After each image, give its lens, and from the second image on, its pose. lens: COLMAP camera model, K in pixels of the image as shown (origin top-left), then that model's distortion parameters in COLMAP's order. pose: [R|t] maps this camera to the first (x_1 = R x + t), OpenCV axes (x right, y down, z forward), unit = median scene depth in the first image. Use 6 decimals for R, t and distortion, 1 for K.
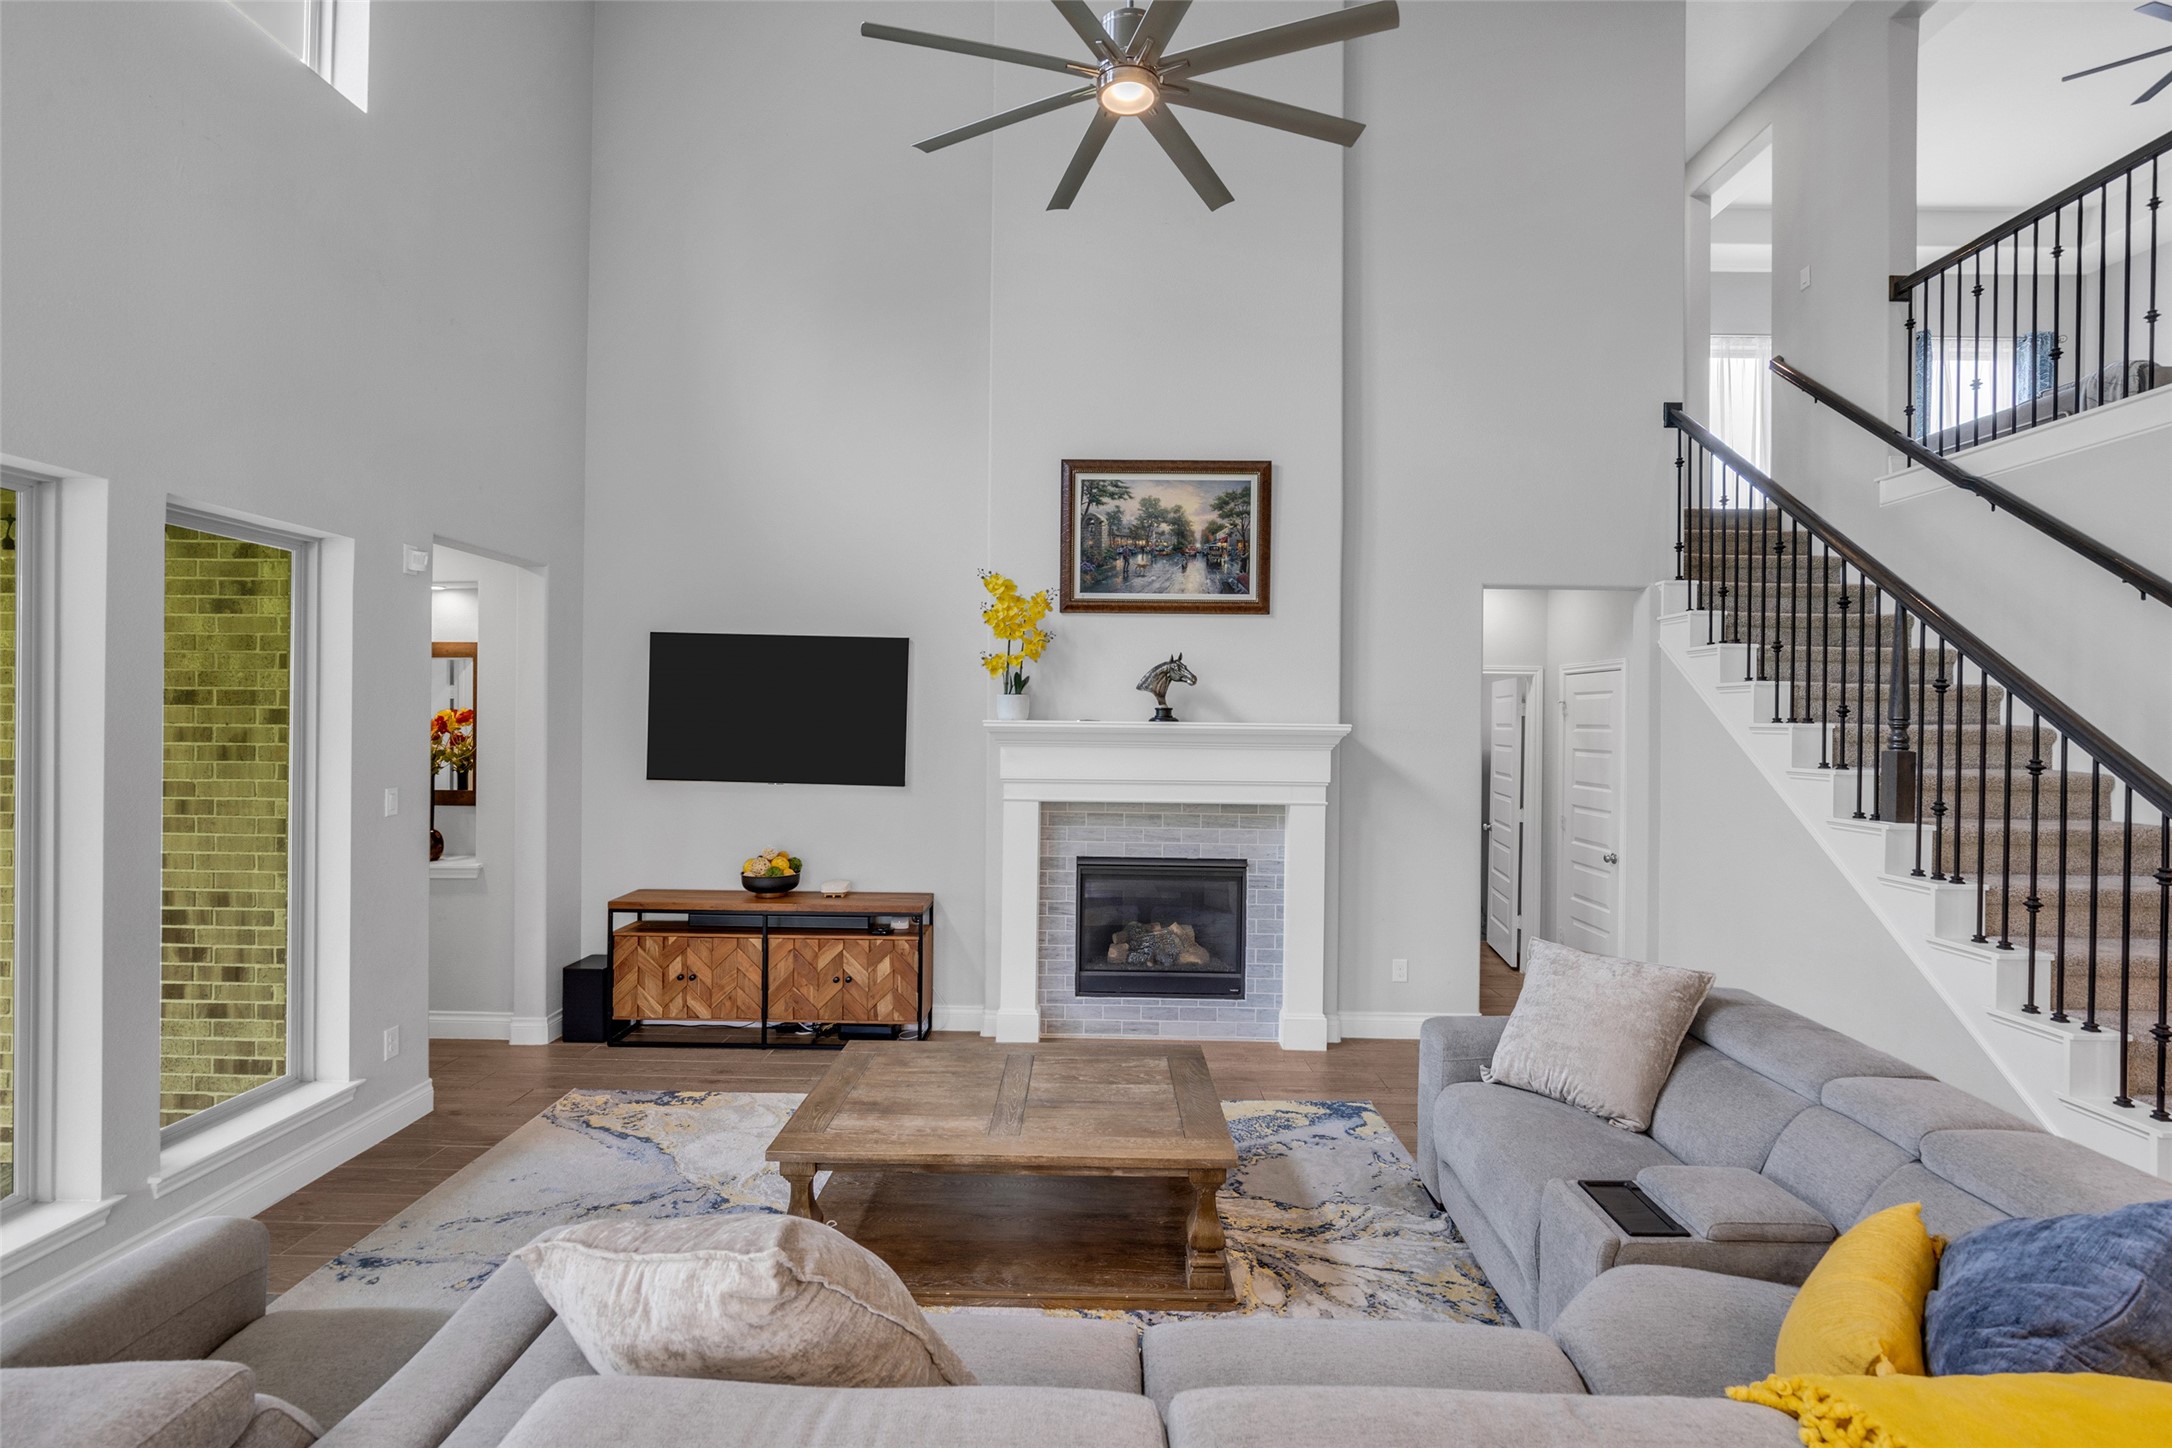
lens RADIAL K [[1000.5, 0, 1077.4], [0, 1000.5, 717.1], [0, 0, 1]] dist [-0.014611, 0.003929]
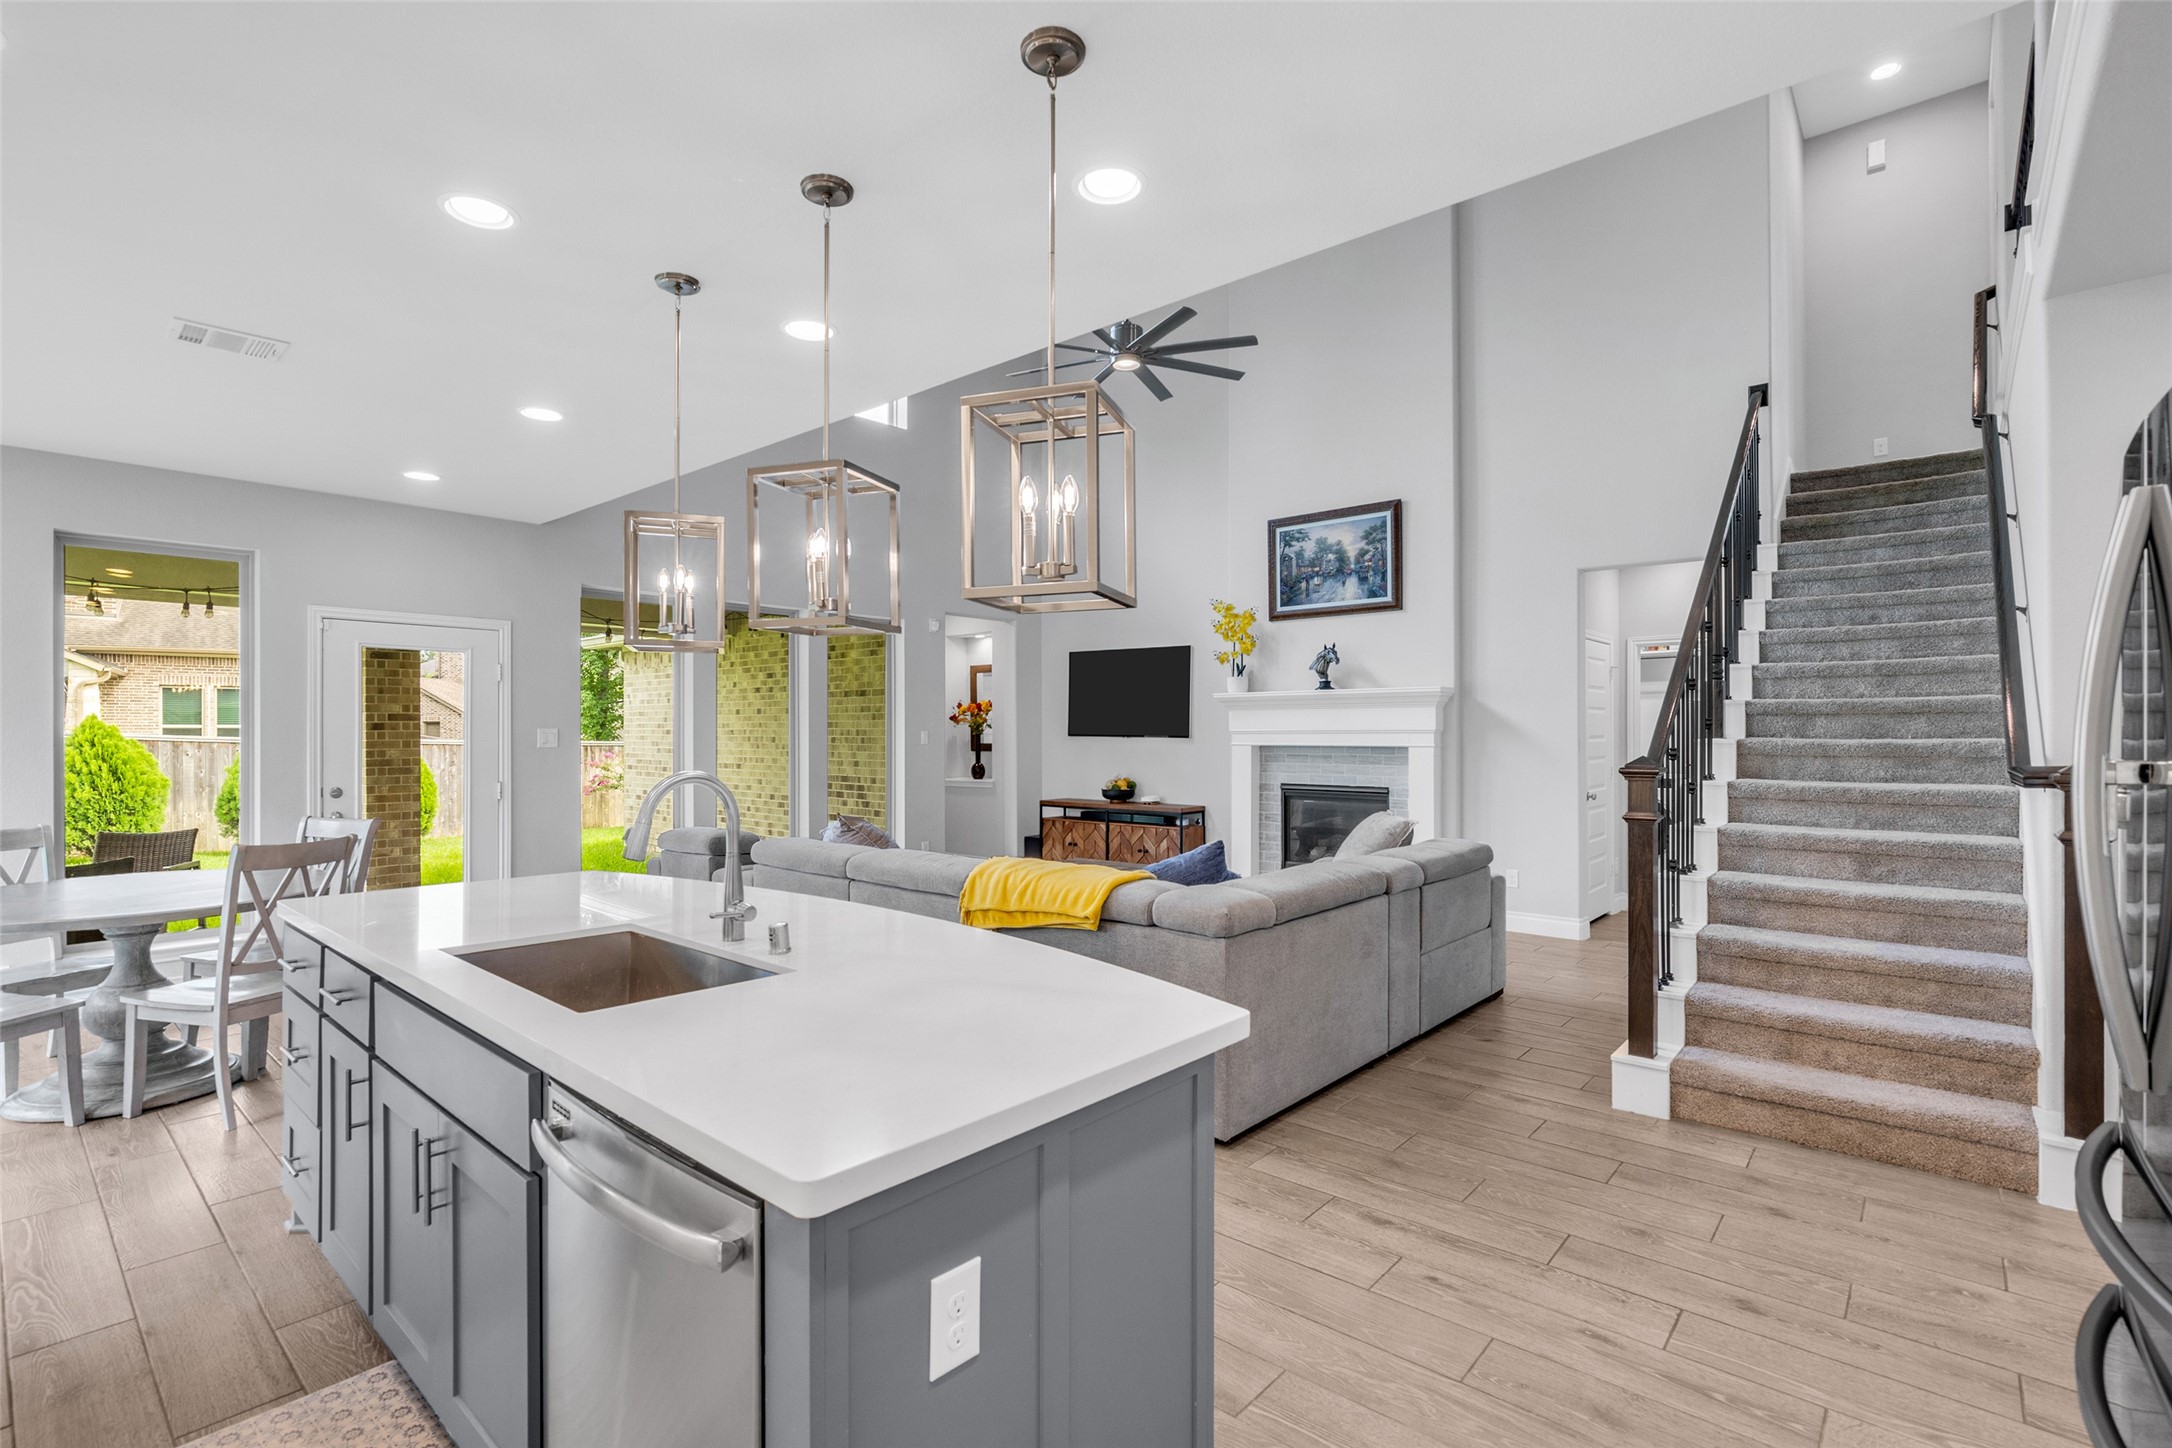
lens RADIAL K [[1000.5, 0, 1069.1], [0, 1000.5, 725.4], [0, 0, 1]] dist [-0.014611, 0.003929]
pose [[0.758299, -0.017652, -0.651668, 0.739840], [0.012040, 0.999842, -0.013073, 0.068792], [0.651796, 0.002068, 0.758392, -0.343966]]
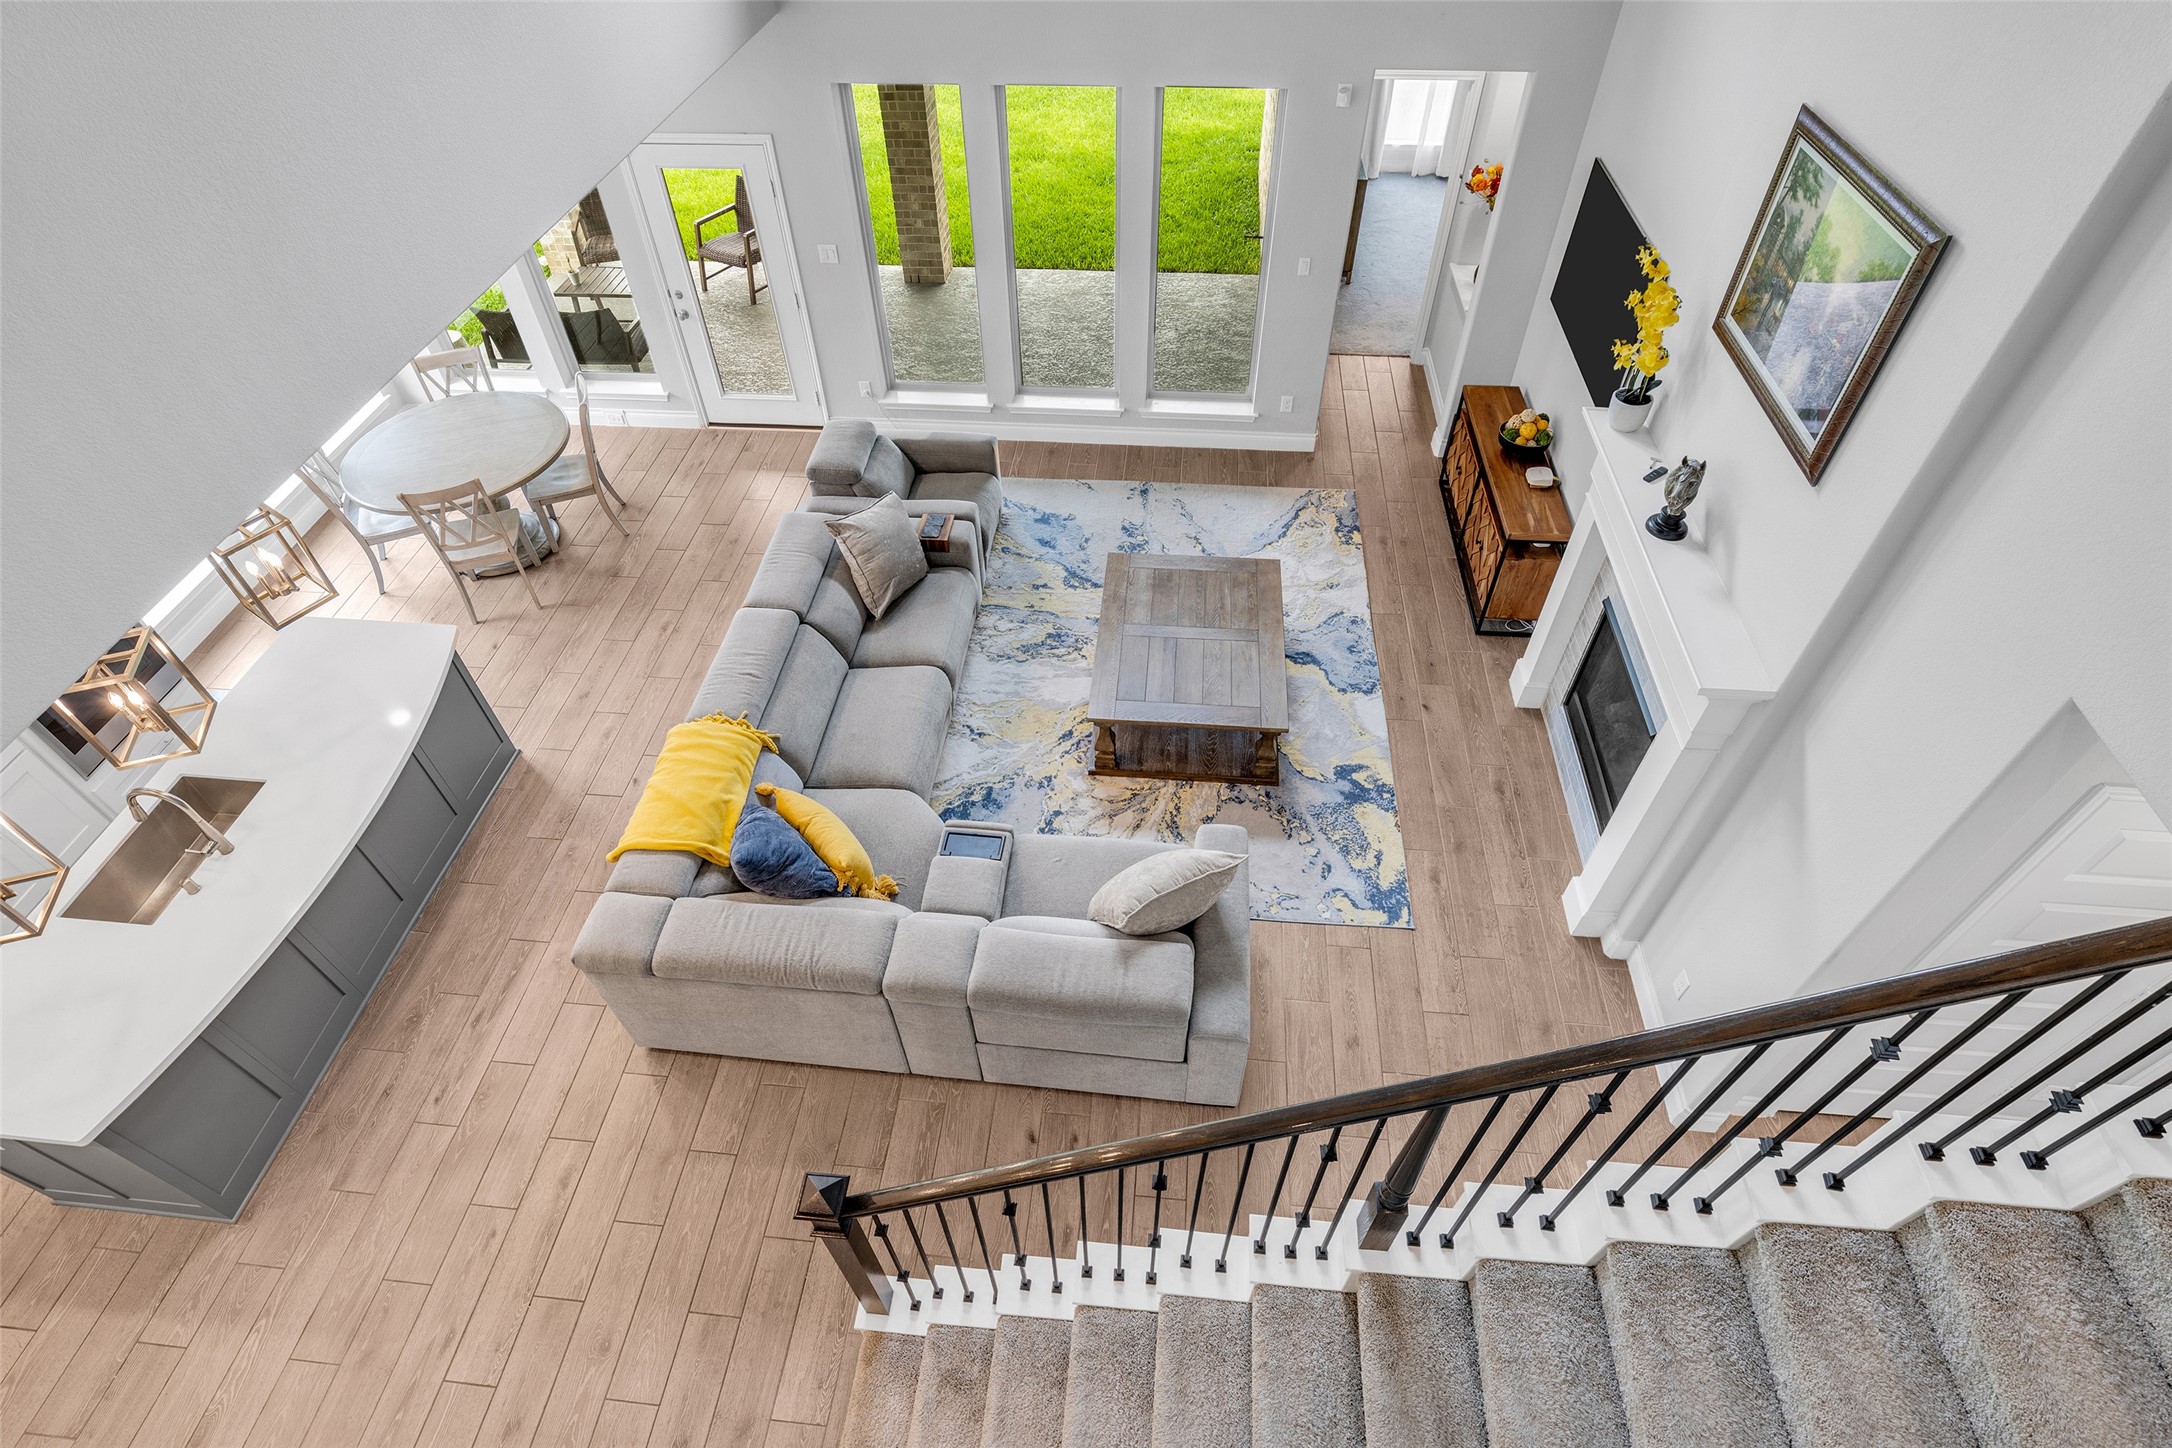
lens RADIAL K [[1059.2, 0, 1067.3], [0, 1059.2, 731.0], [0, 0, 1]] dist [-0.028115, -0.001657]
pose [[-0.082610, 0.721776, -0.687179, 0.783986], [0.023057, 0.690735, 0.722740, -0.475459], [0.996315, 0.043862, -0.073704, 0.593478]]
